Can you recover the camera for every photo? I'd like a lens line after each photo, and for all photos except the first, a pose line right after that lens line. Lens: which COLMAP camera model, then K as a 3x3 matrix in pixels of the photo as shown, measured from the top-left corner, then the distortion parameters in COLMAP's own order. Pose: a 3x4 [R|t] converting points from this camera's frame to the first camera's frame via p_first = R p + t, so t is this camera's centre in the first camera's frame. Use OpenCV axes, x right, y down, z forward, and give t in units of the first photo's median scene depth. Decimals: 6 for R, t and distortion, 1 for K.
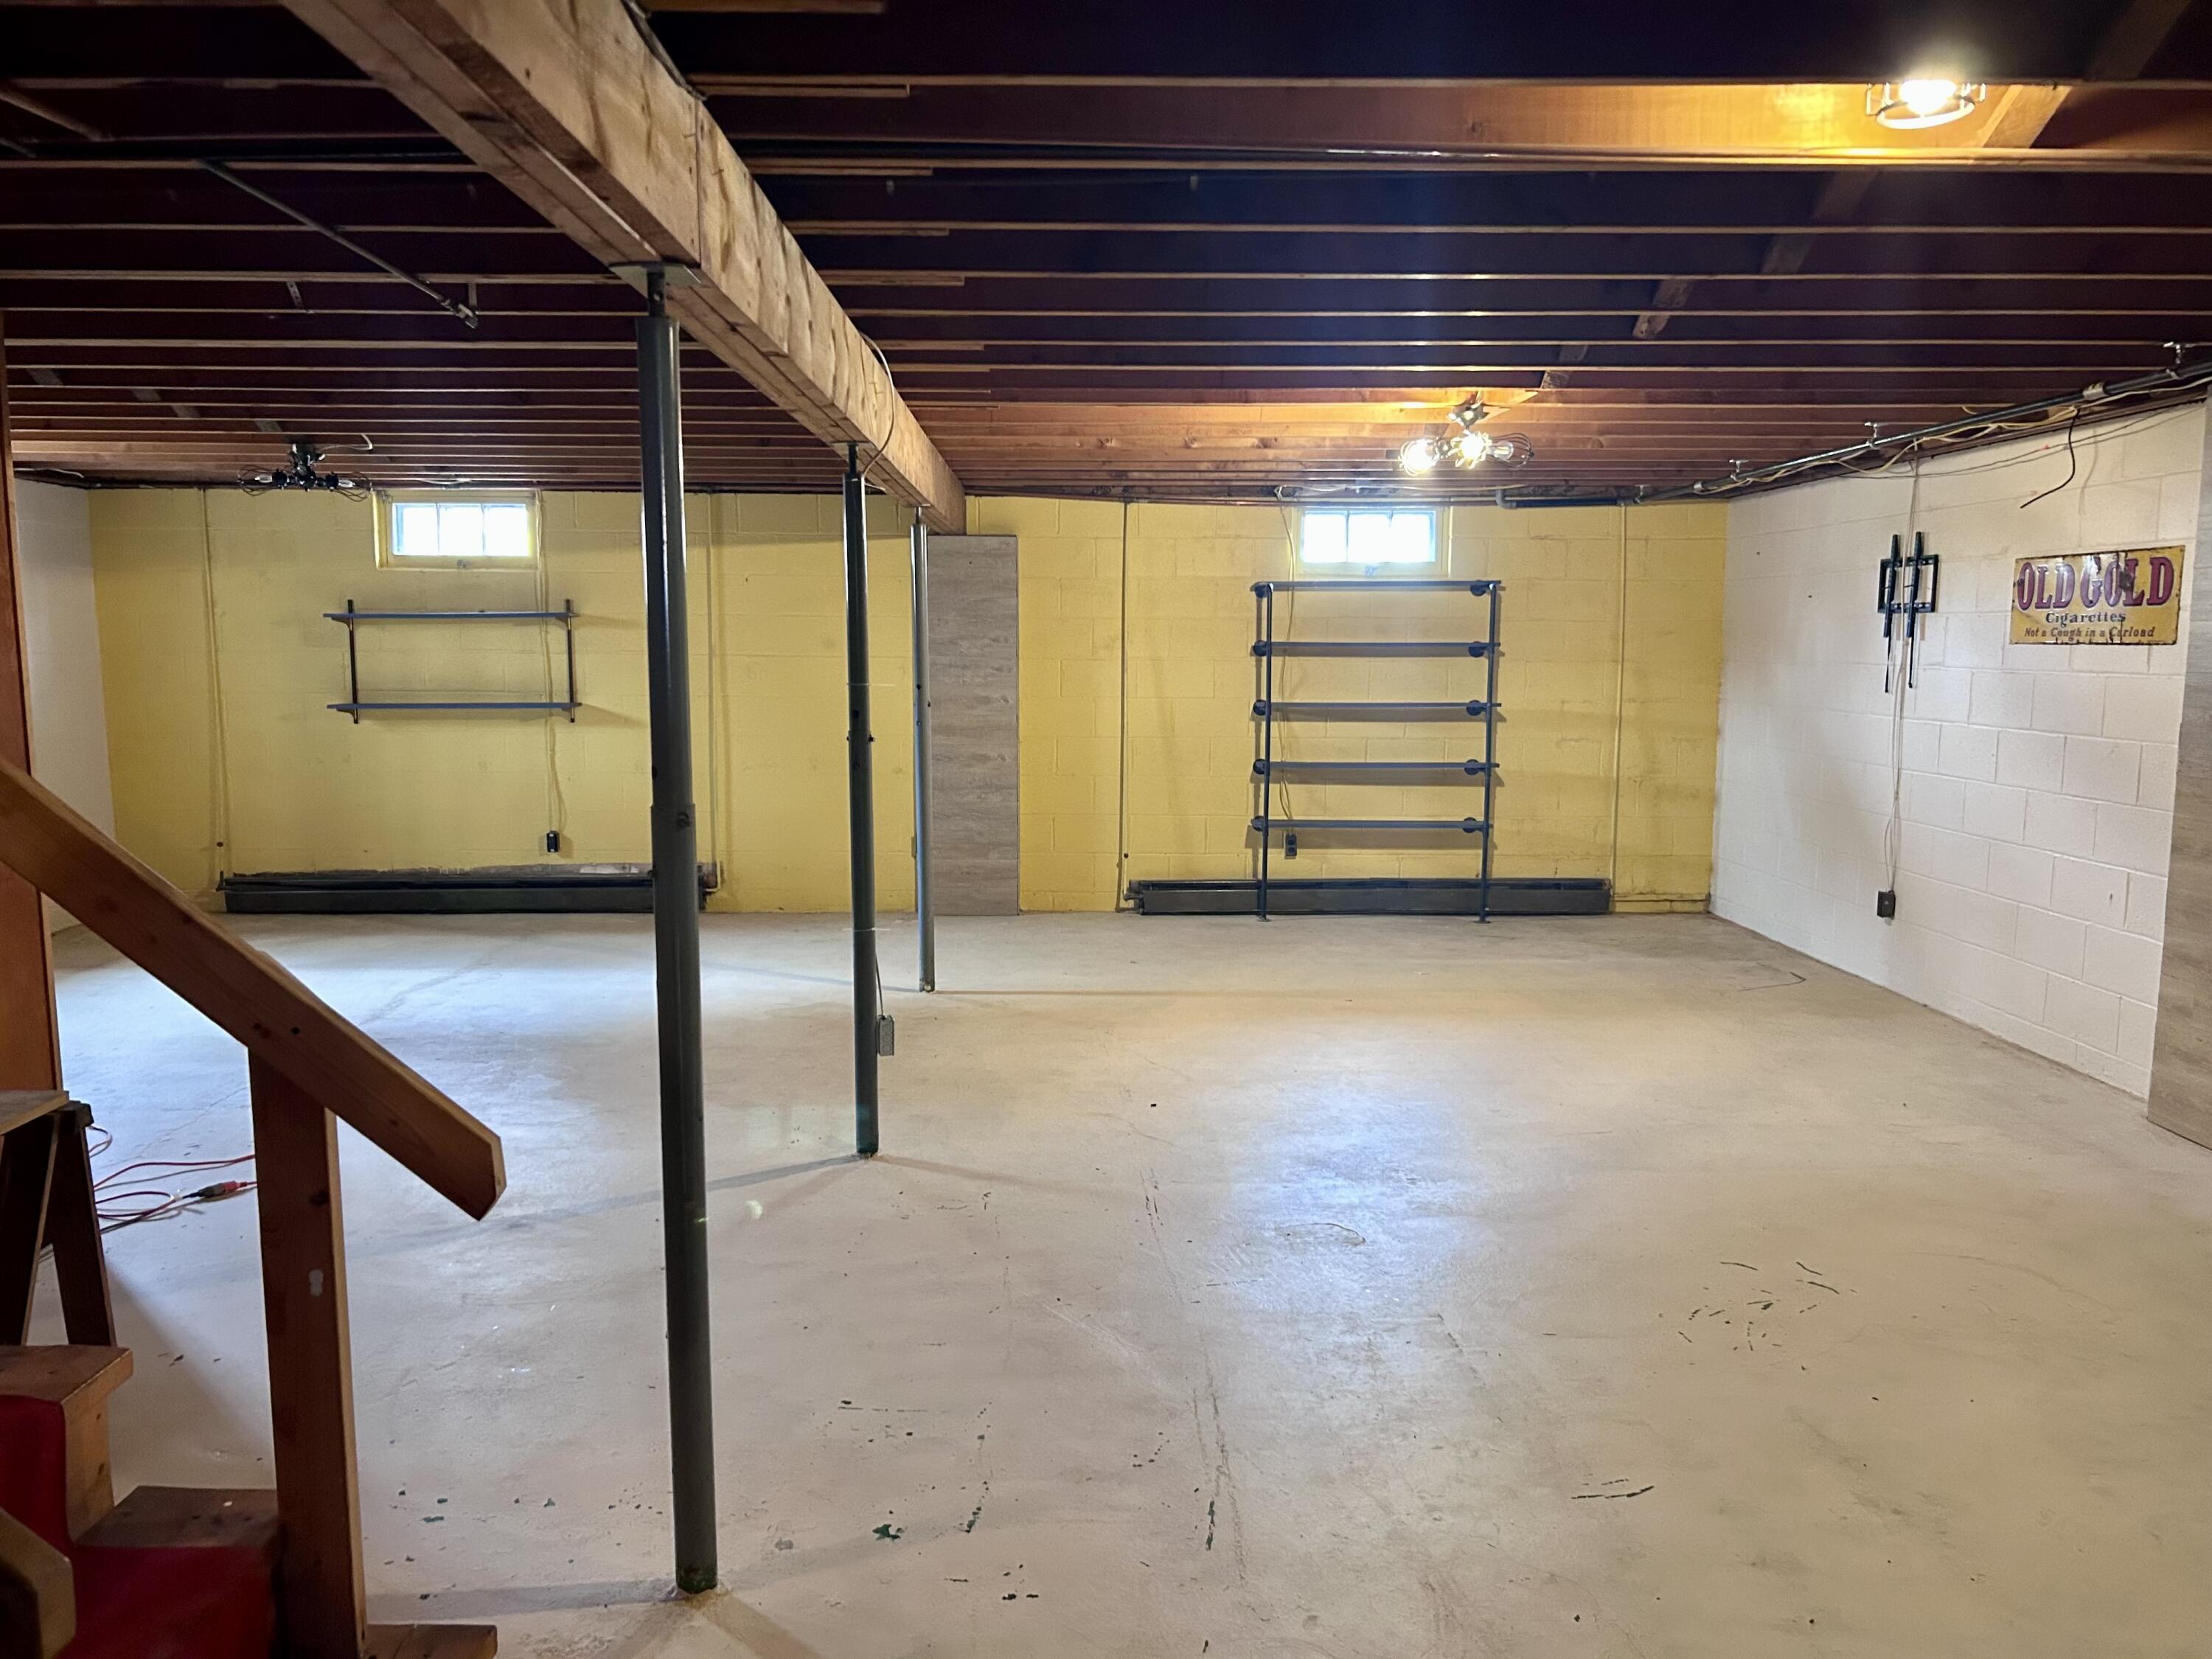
lens RADIAL K [[1694.6, 0, 1105.6], [0, 1694.6, 845.1], [0, 0, 1]] dist [0.001012, -0.068043]
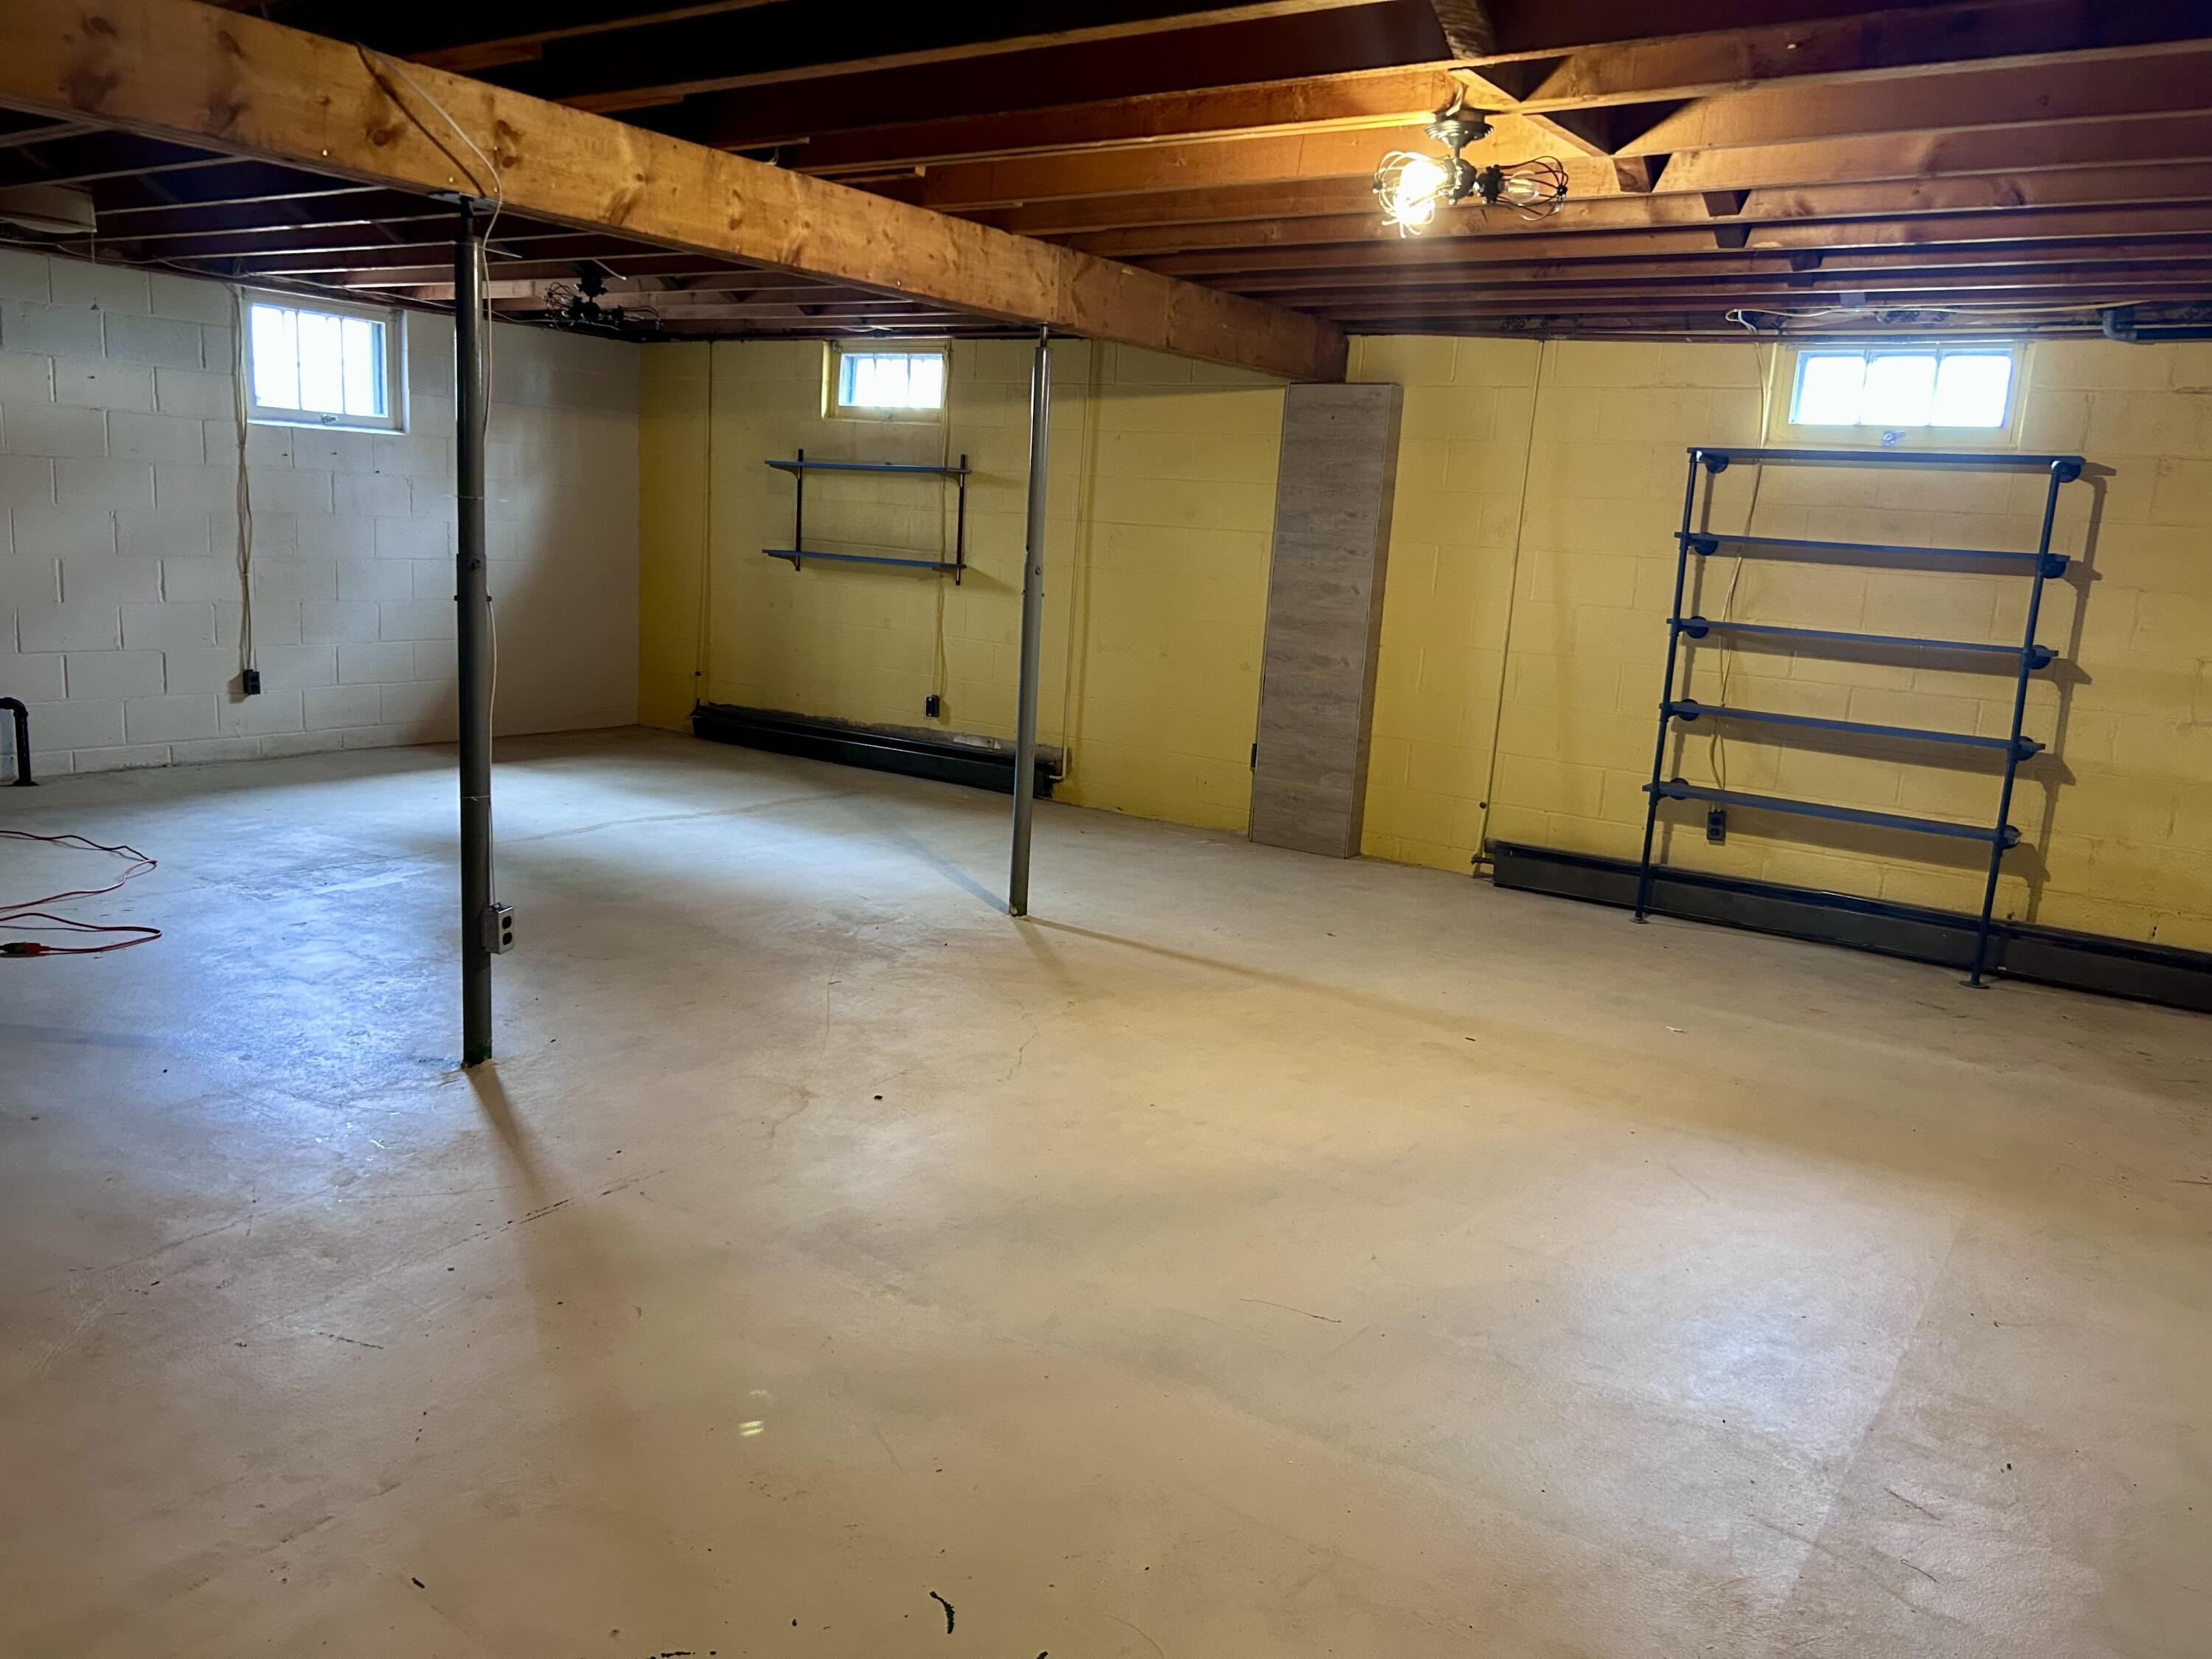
lens RADIAL K [[1617.3, 0, 1106.0], [0, 1617.3, 829.5], [0, 0, 1]] dist [0.076765, -0.199465]
pose [[0.799952, 0.152807, -0.580281, 0.308321], [-0.132178, 0.988152, 0.077998, -0.017916], [0.585325, 0.014305, 0.810673, 0.304336]]
